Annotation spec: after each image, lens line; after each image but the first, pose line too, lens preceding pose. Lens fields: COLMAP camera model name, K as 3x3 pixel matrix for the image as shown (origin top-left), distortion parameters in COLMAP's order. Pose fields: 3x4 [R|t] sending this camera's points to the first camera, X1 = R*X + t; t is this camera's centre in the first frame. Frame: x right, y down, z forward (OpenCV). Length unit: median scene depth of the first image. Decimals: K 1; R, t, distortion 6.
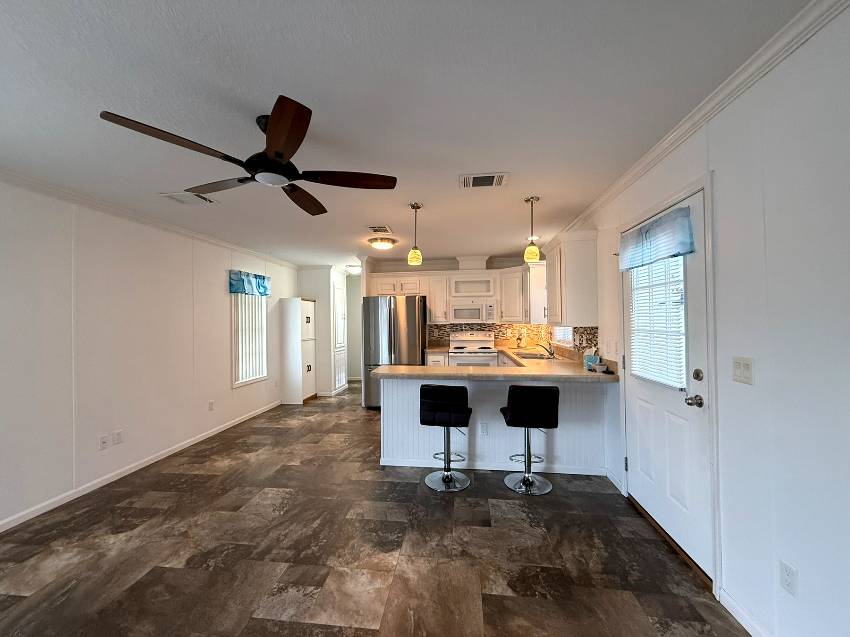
lens RADIAL K [[338.3, 0, 424.2], [0, 338.3, 316.2], [0, 0, 1]] dist [-0.000589, 0.000005]
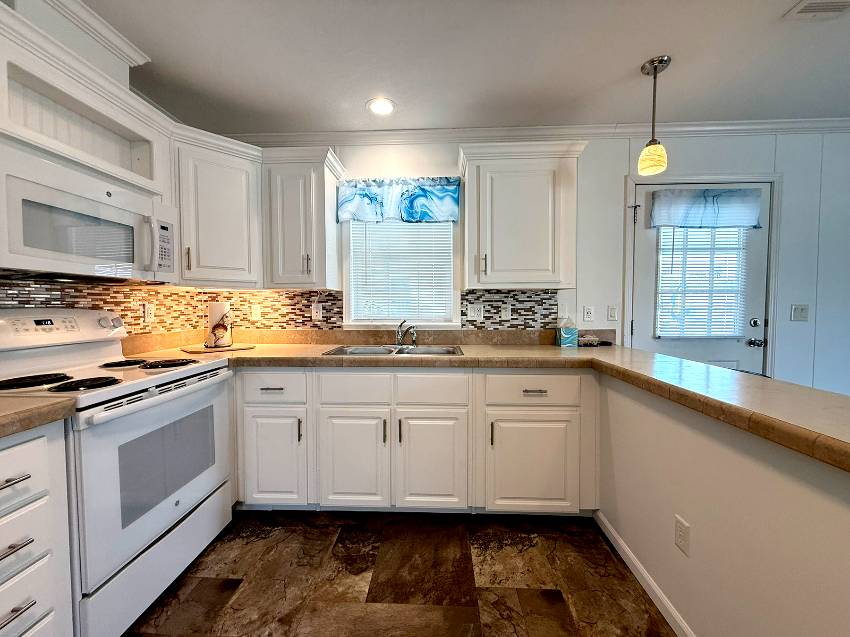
lens RADIAL K [[338.3, 0, 428.8], [0, 338.3, 317.5], [0, 0, 1]] dist [-0.000589, 0.000005]
pose [[-0.073464, -0.028048, 0.996903, -0.224579], [-0.010211, 0.999573, 0.027371, 0.071867], [-0.997246, -0.008169, -0.073719, 1.309486]]
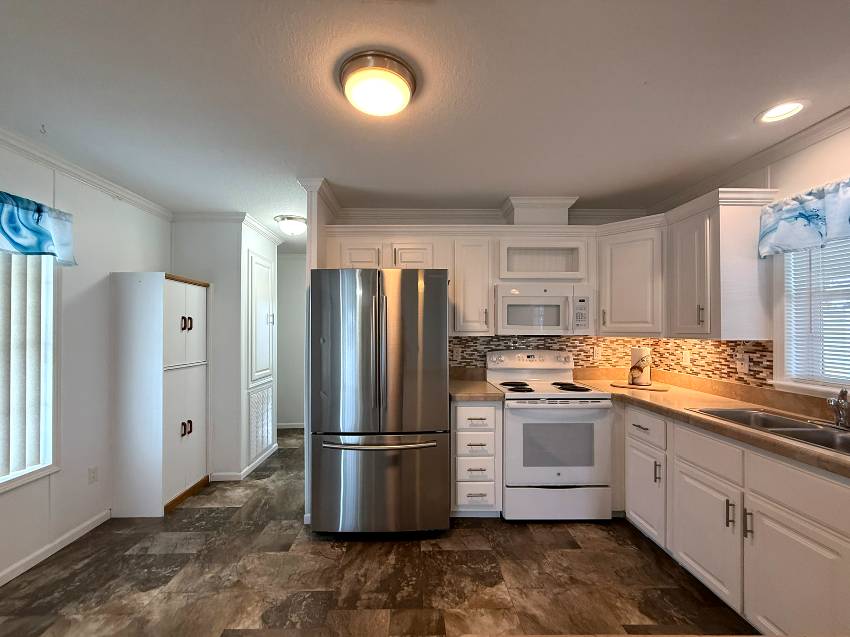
lens RADIAL K [[348.5, 0, 410.1], [0, 348.5, 324.3], [0, 0, 1]] dist [0.001888, 0.001009]
pose [[0.993172, 0.013567, 0.115872, -0.173035], [-0.013385, 0.999908, -0.002352, 0.016170], [-0.115893, 0.000786, 0.993261, 0.900443]]
